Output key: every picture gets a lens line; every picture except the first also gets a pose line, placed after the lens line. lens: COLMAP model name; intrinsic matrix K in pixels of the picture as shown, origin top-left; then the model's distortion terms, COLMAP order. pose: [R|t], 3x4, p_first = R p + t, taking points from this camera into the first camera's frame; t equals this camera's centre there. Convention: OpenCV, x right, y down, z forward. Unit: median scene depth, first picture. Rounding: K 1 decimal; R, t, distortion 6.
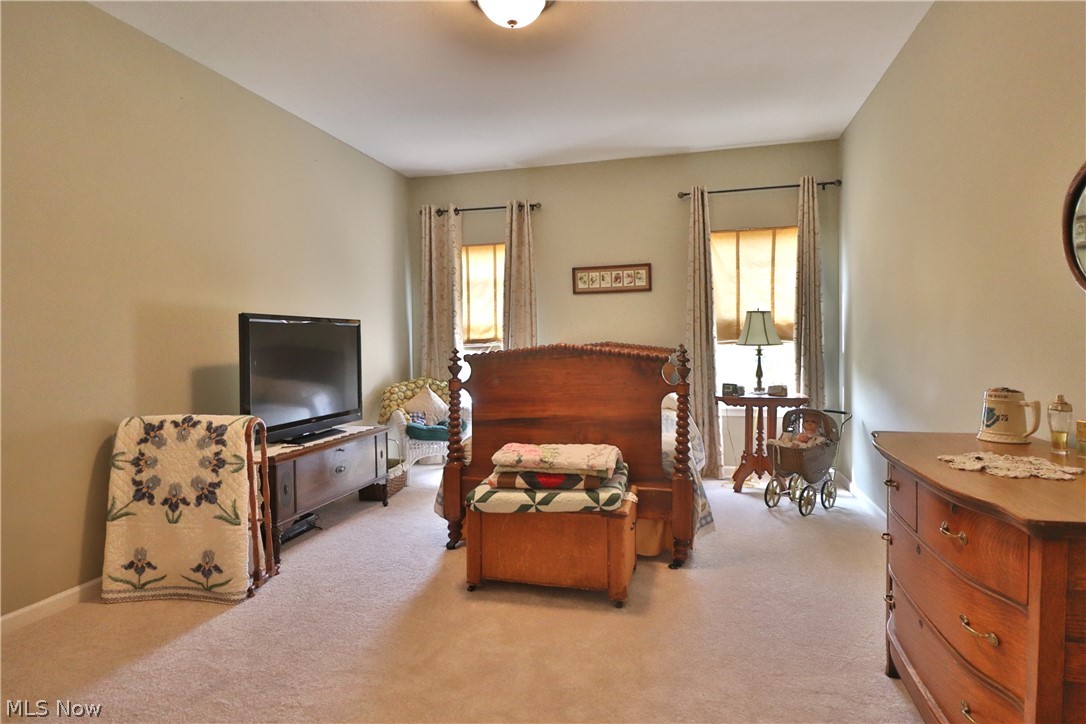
lens RADIAL K [[567.9, 0, 542.2], [0, 567.9, 347.0], [0, 0, 1]] dist [-0.002277, -0.014359]
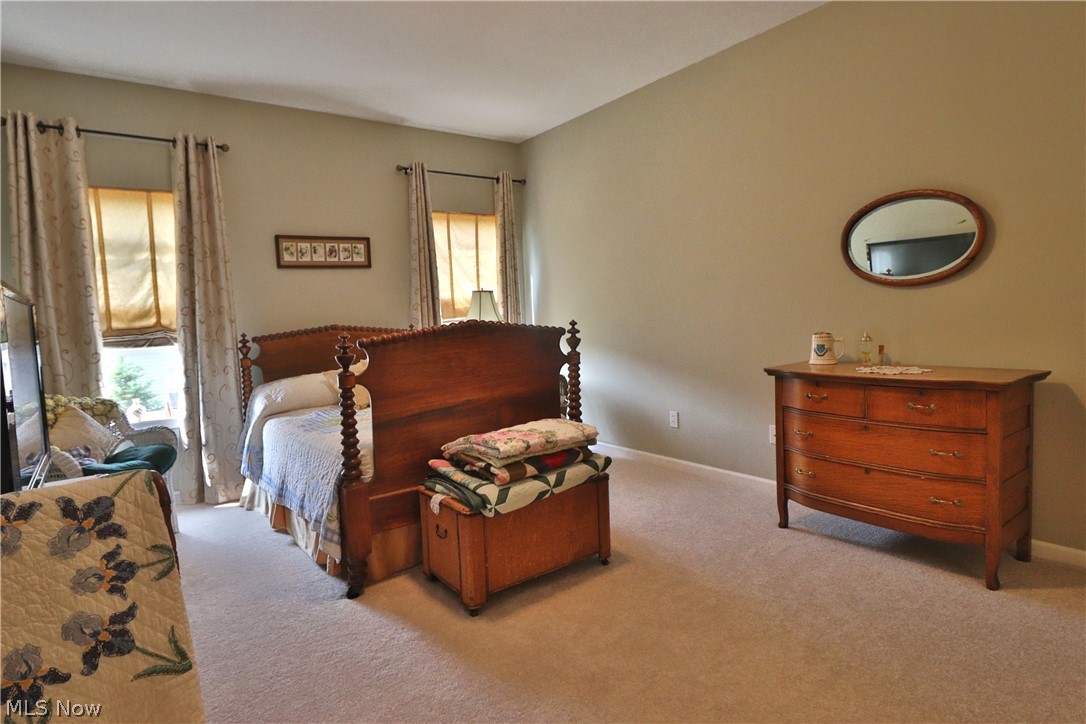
lens RADIAL K [[579.8, 0, 544.2], [0, 579.8, 347.5], [0, 0, 1]] dist [0.002187, -0.015884]
pose [[0.627436, -0.063743, 0.776054, -0.651106], [0.047294, 0.997923, 0.043730, 0.002456], [-0.777230, 0.009265, 0.629148, 0.351586]]
